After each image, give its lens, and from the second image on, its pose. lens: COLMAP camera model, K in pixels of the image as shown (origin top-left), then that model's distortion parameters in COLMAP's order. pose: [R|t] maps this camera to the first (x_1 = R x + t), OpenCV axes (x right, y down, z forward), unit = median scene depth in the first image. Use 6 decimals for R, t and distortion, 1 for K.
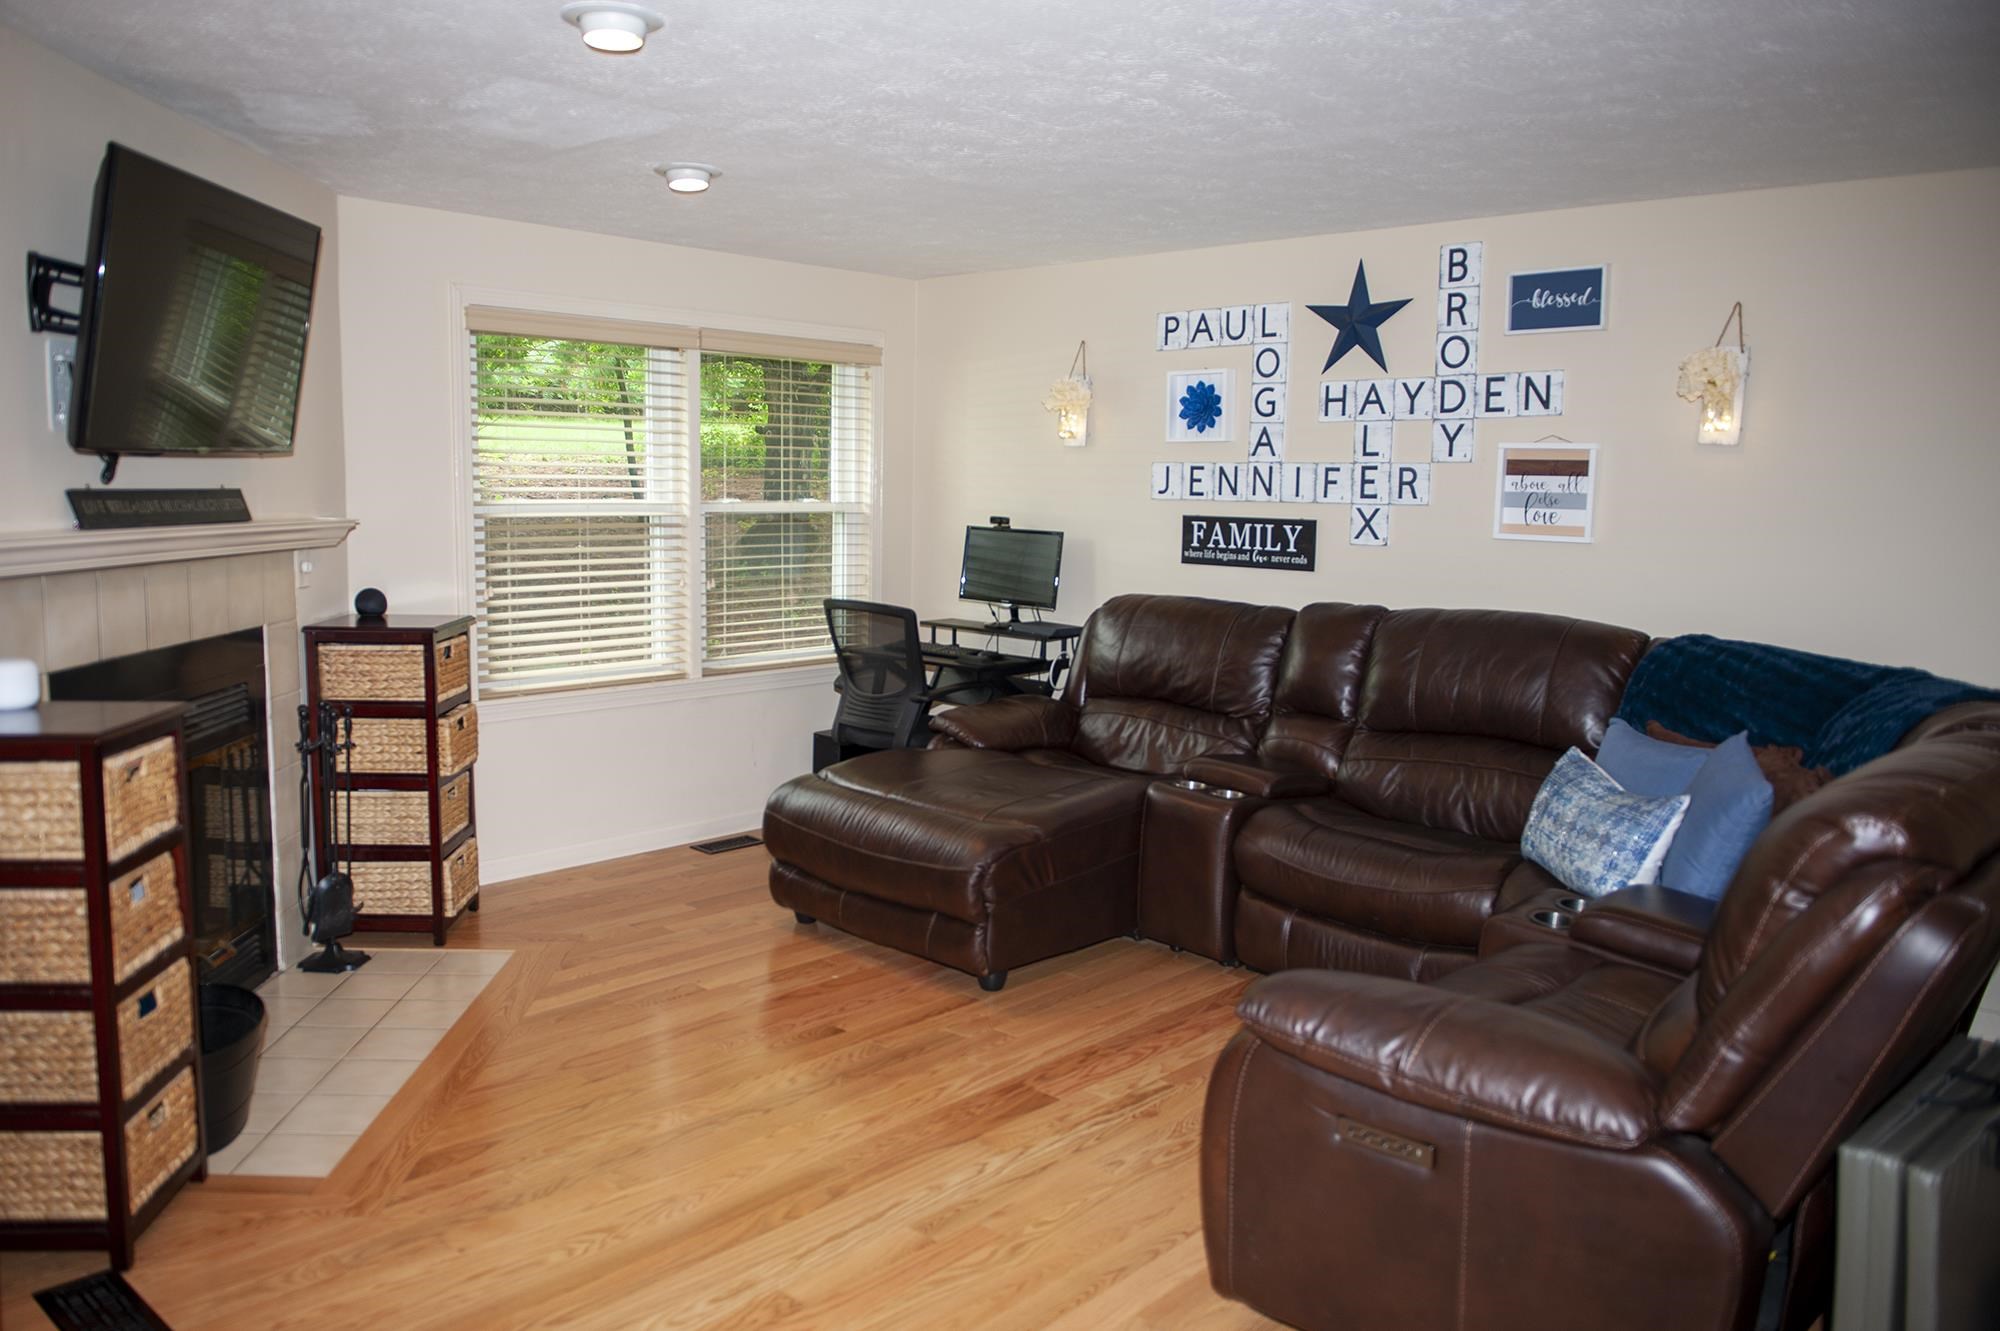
lens RADIAL K [[1388.2, 0, 973.8], [0, 1388.2, 663.7], [0, 0, 1]] dist [-0.033351, -0.025684]
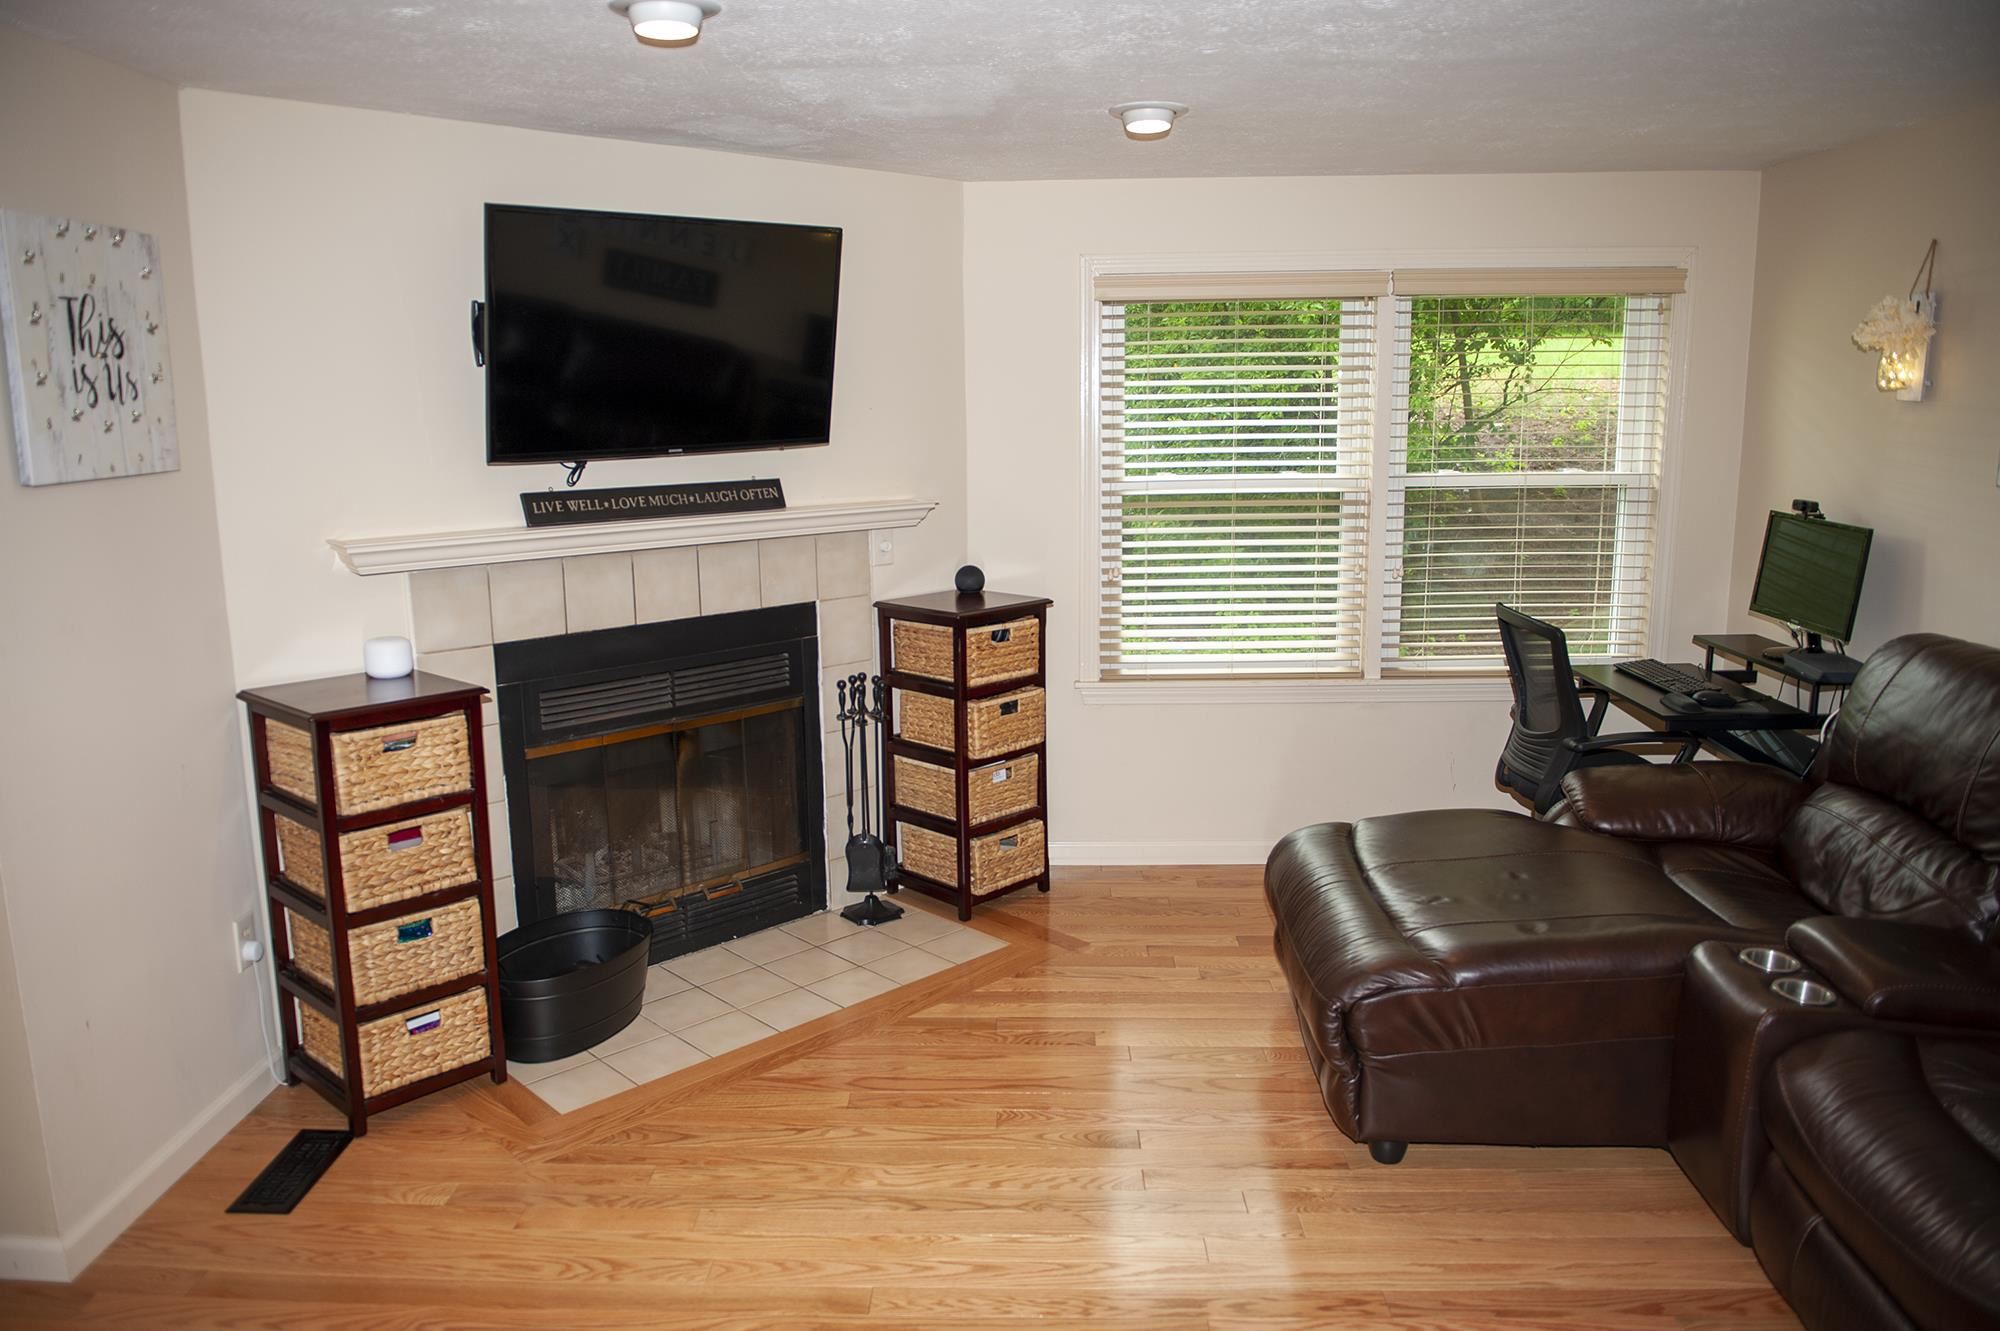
lens RADIAL K [[1388.2, 0, 973.8], [0, 1388.2, 663.7], [0, 0, 1]] dist [-0.033351, -0.025684]
pose [[0.676789, 0.112615, -0.727513, 0.351689], [-0.070931, 0.993608, 0.087820, -0.077458], [0.732752, -0.007832, 0.680451, 0.307652]]
